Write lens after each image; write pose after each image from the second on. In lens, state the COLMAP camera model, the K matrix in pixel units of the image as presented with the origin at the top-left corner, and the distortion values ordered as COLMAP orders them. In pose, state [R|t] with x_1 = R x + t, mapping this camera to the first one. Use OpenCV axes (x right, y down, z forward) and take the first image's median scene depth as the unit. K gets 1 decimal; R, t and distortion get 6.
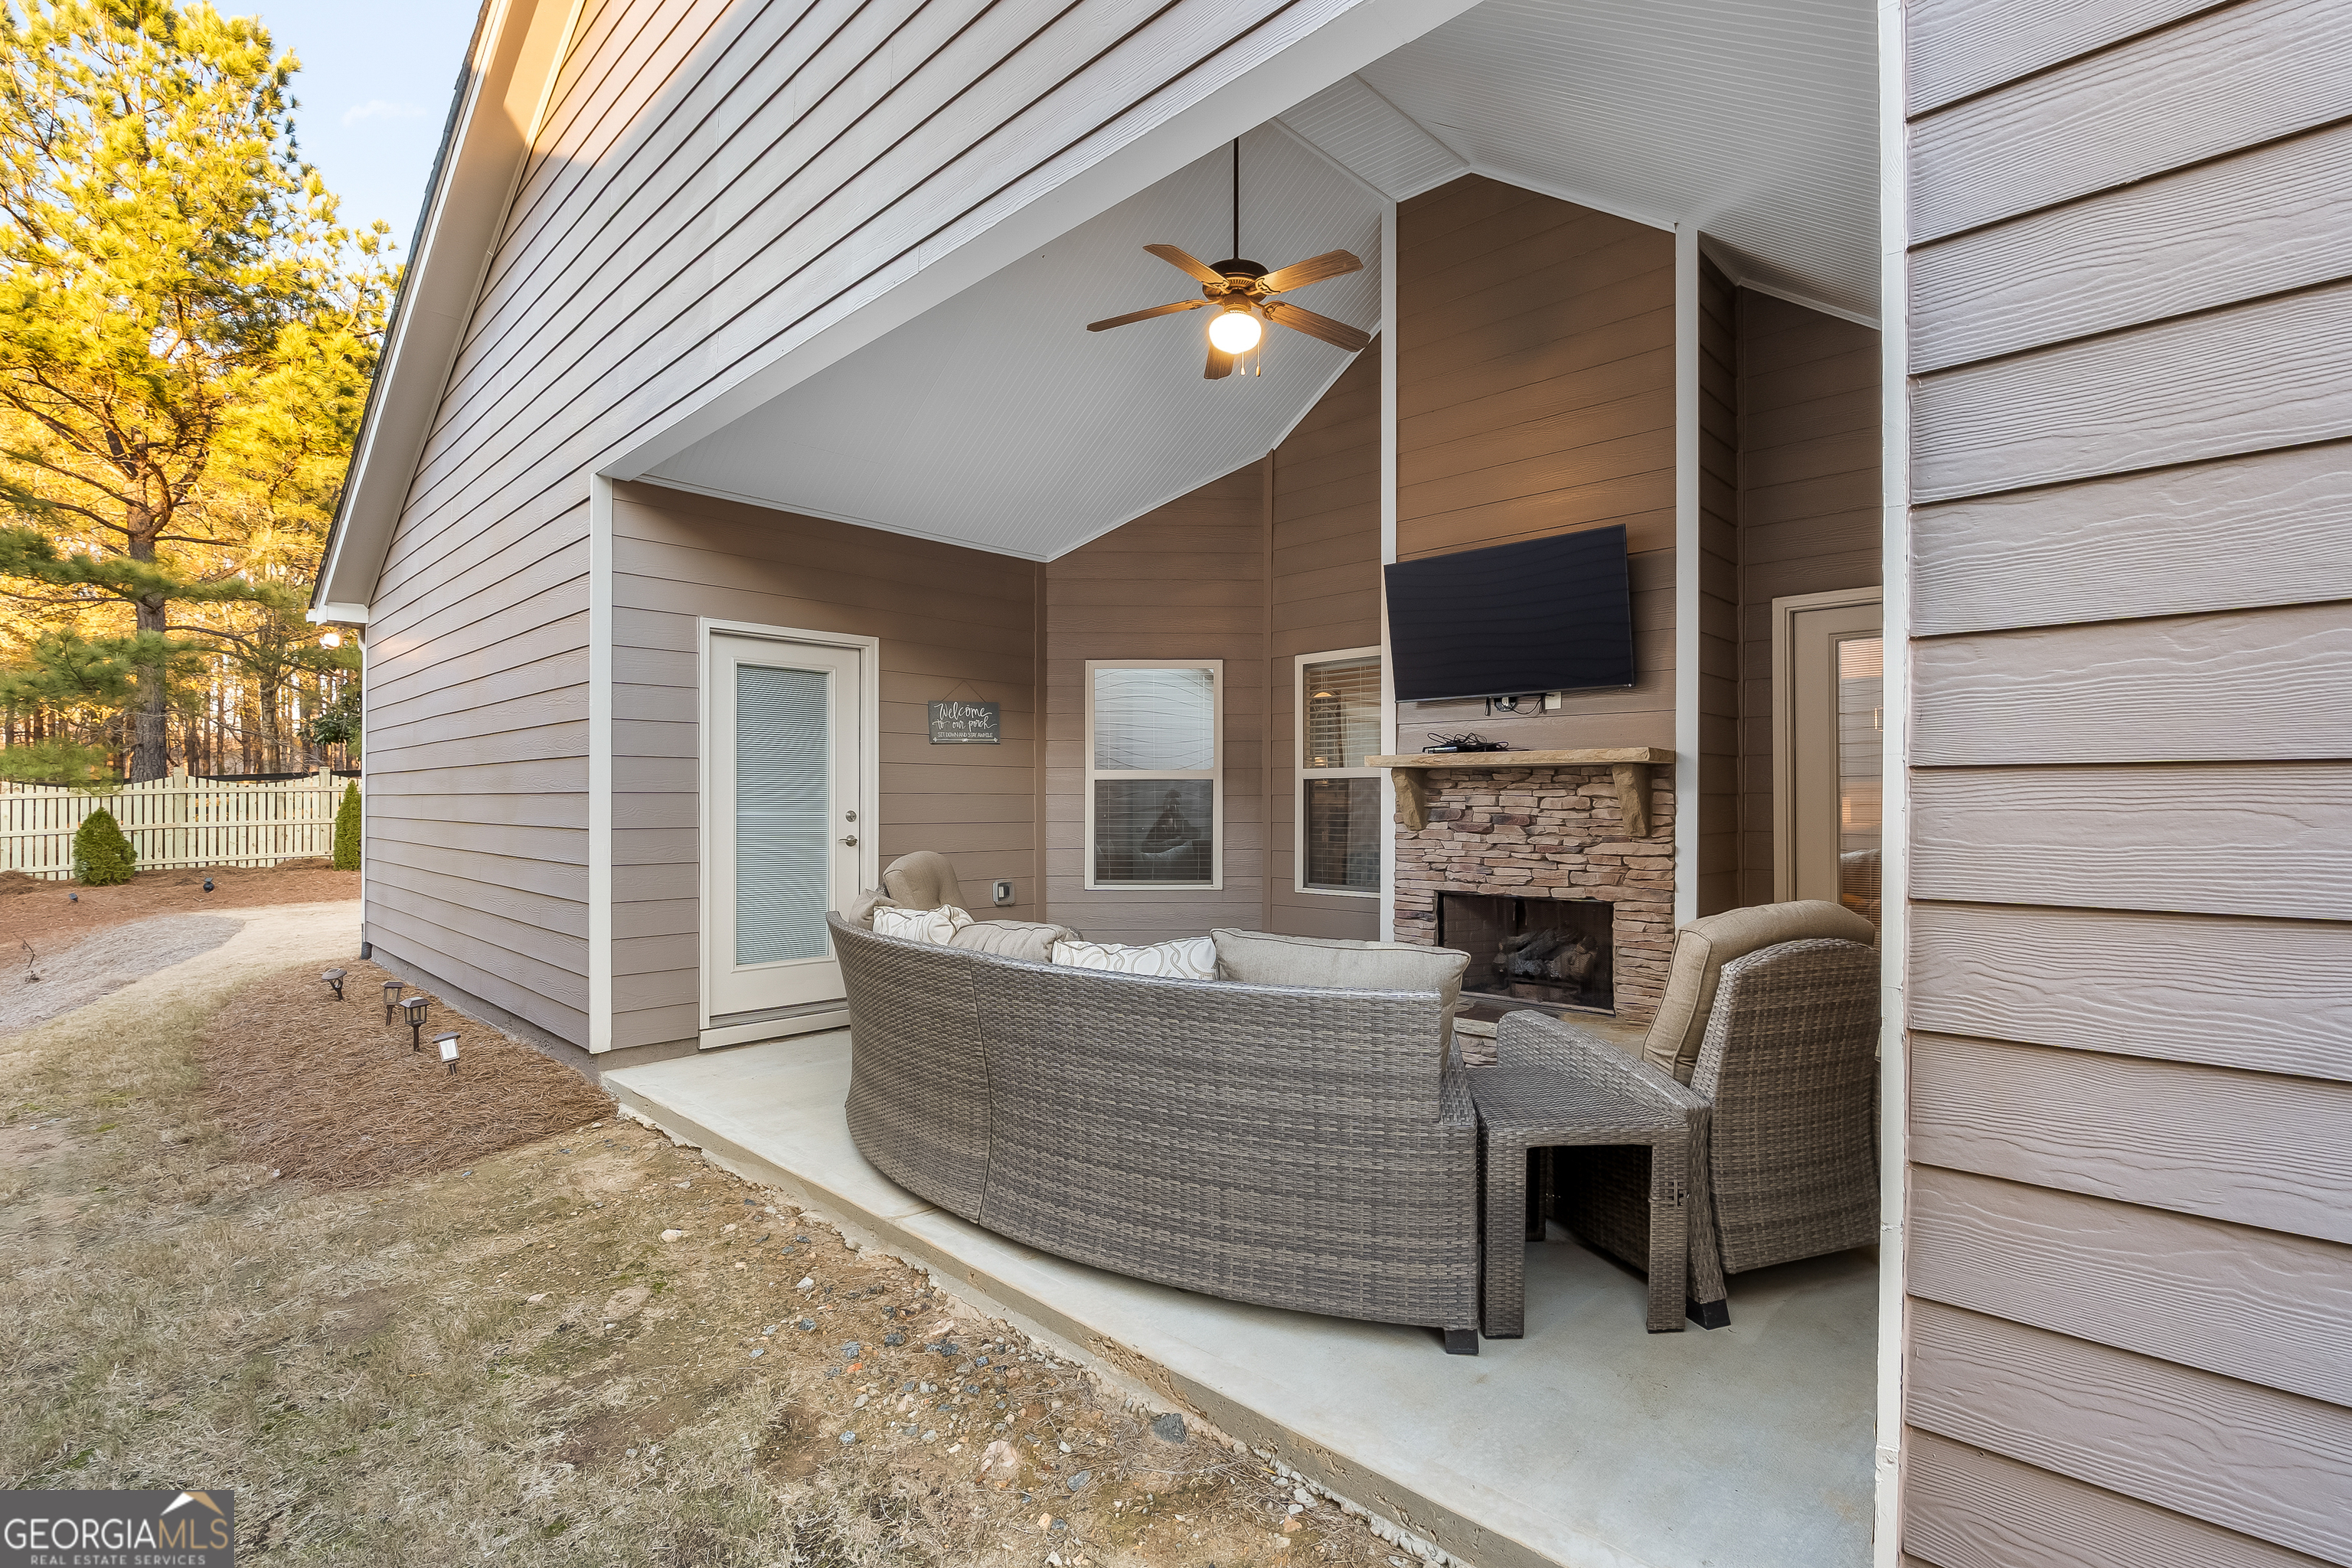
lens RADIAL K [[1072.0, 0, 1180.1], [0, 1072.0, 795.3], [0, 0, 1]] dist [-0.013074, 0.000218]
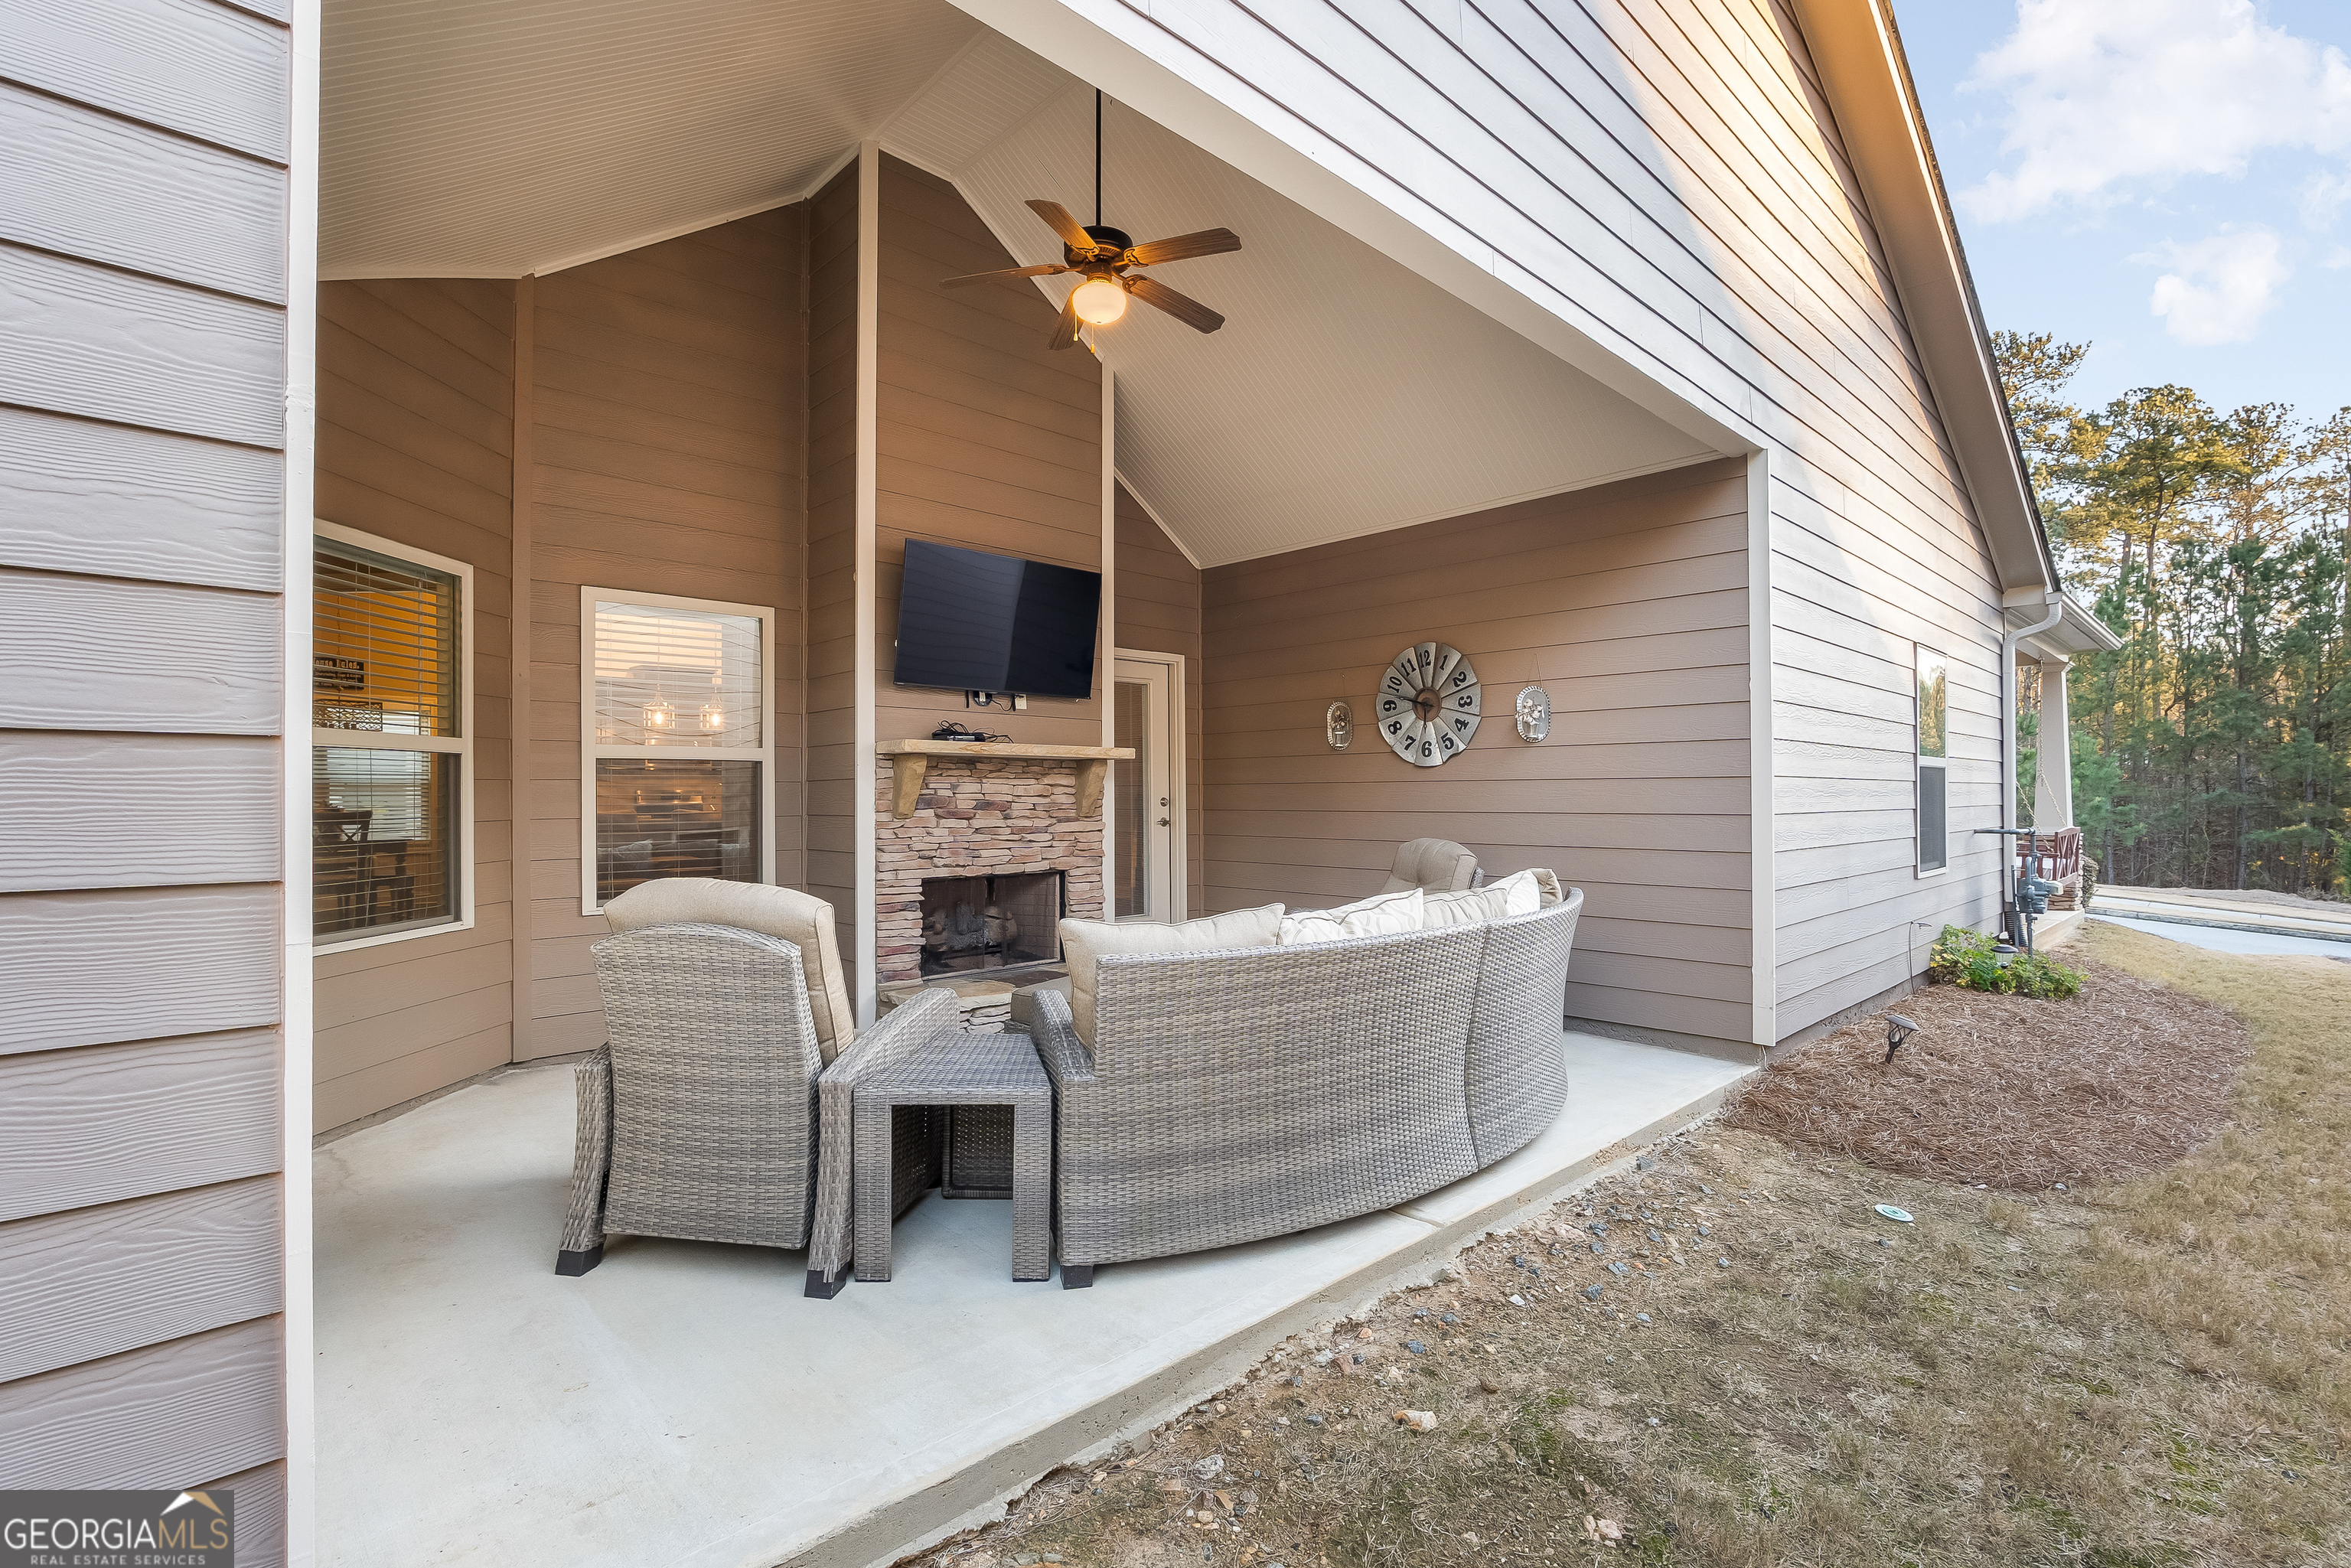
lens RADIAL K [[1080.6, 0, 1179.7], [0, 1080.6, 784.7], [0, 0, 1]] dist [-0.013550, 0.001375]
pose [[0.038502, 0.011624, 0.999191, -0.789689], [-0.000590, 0.999932, -0.011610, 0.014354], [-0.999258, -0.000143, 0.038506, 0.766102]]
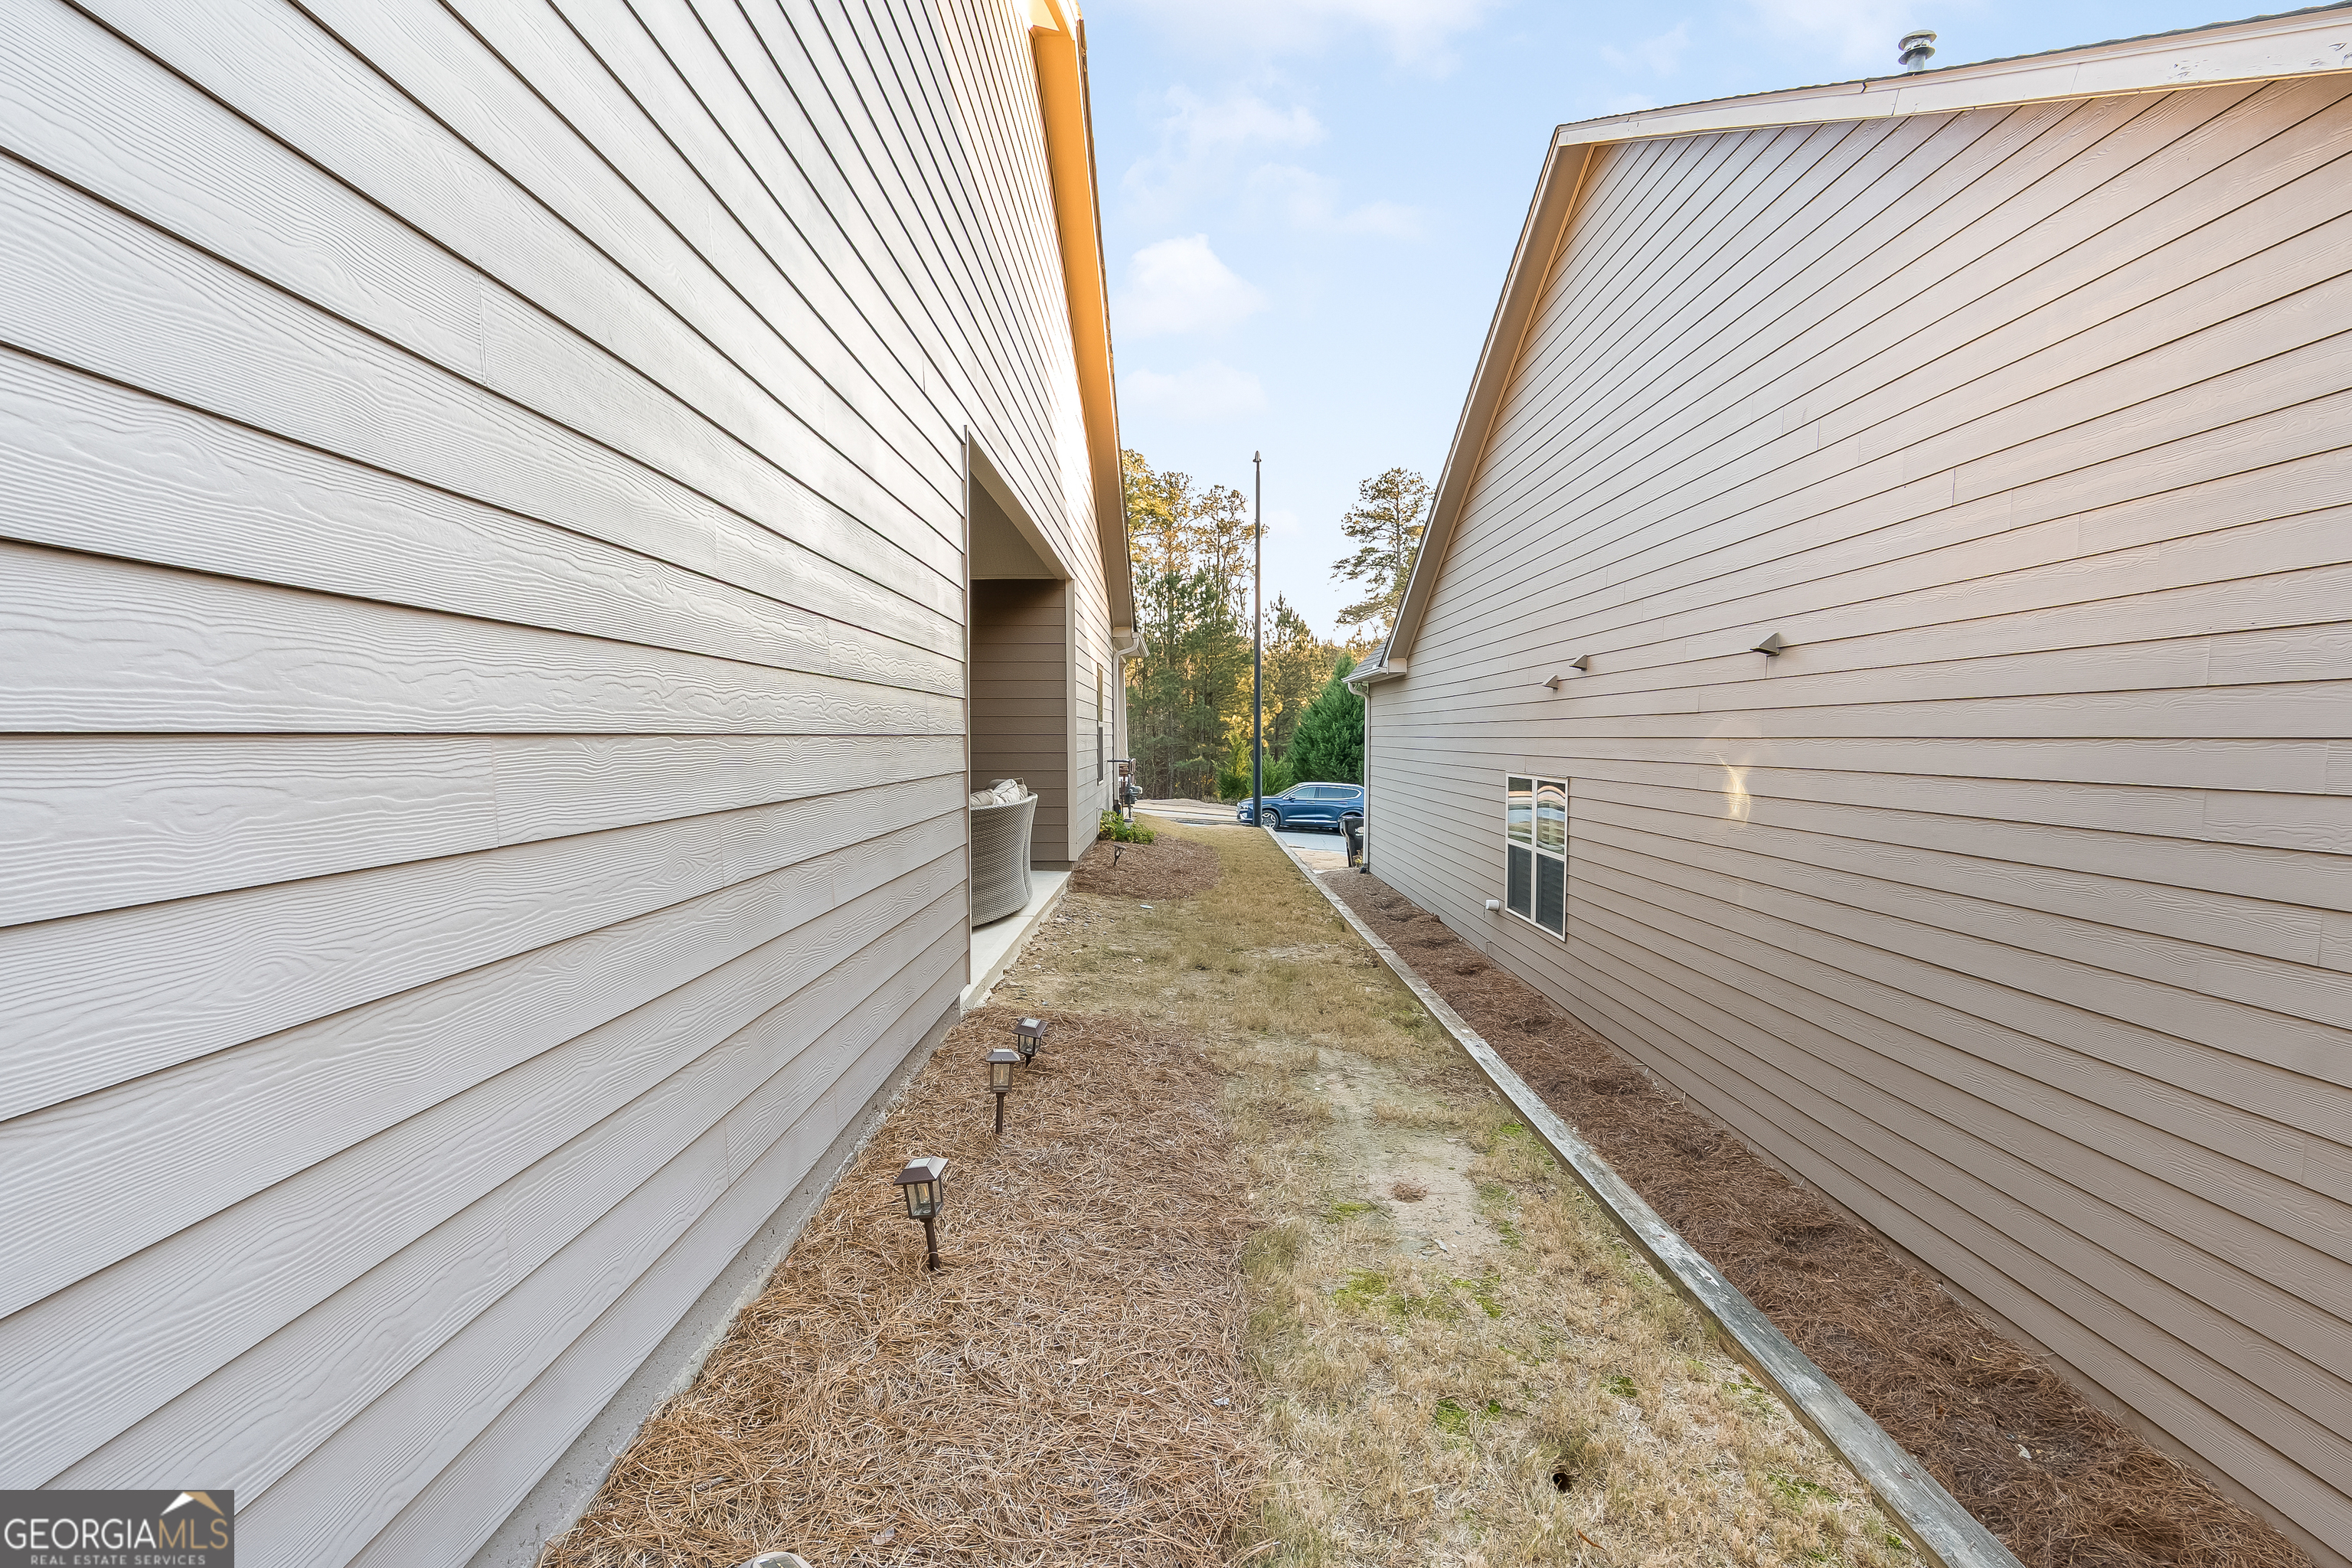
lens RADIAL K [[1081.1, 0, 1180.2], [0, 1081.1, 784.7], [0, 0, 1]] dist [-0.013550, 0.001375]
pose [[-0.693245, -0.025959, 0.720234, -1.413182], [0.006354, 0.999092, 0.042126, 0.005259], [-0.720674, 0.033780, -0.692451, 1.541688]]
